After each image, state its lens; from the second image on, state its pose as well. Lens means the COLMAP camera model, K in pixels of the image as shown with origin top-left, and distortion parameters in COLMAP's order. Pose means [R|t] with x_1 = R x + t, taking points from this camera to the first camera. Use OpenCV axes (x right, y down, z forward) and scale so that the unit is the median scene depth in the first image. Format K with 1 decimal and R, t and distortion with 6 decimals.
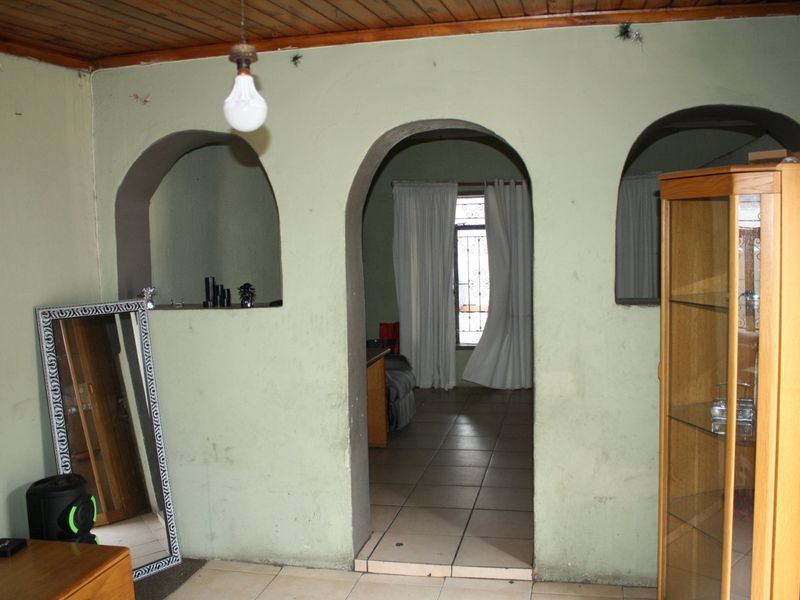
lens RADIAL K [[767.7, 0, 400.0], [0, 767.7, 300.0], [0, 0, 1]] dist [-0.089277, 0.000698]
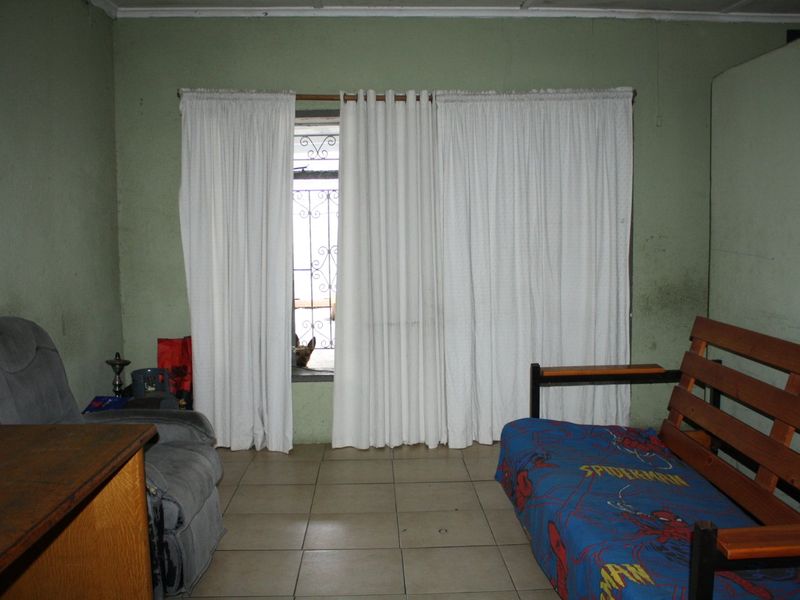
lens RADIAL K [[767.7, 0, 400.0], [0, 767.7, 300.0], [0, 0, 1]] dist [-0.089277, 0.000698]
pose [[0.969609, -0.007734, 0.244536, 0.010377], [0.003153, 0.999812, 0.019117, -0.008480], [-0.244638, -0.017765, 0.969452, 0.415197]]
